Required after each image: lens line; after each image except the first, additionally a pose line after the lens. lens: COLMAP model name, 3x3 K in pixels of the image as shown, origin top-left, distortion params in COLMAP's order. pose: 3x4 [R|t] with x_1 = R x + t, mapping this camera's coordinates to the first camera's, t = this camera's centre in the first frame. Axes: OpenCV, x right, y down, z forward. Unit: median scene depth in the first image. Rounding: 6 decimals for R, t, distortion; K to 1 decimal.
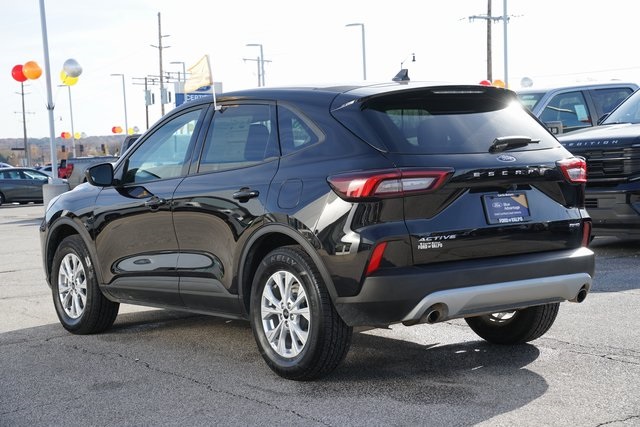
lens RADIAL K [[1147.9, 0, 320.1], [0, 1147.9, 213.6], [0, 0, 1]] dist [-0.017212, 0.000000]
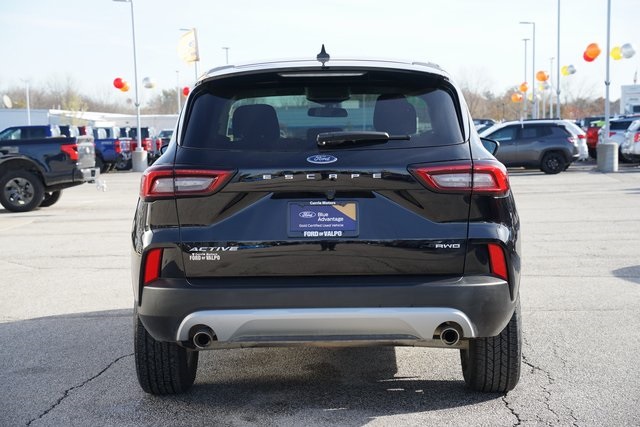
lens RADIAL K [[1299.3, 0, 320.0], [0, 1299.3, 213.9], [0, 0, 1]] dist [0.032751, 0.000000]
pose [[0.838671, 0.065747, -0.540655, 0.662601], [-0.050833, 0.997803, 0.042486, -0.047769], [0.542260, -0.008149, 0.840171, 0.223270]]
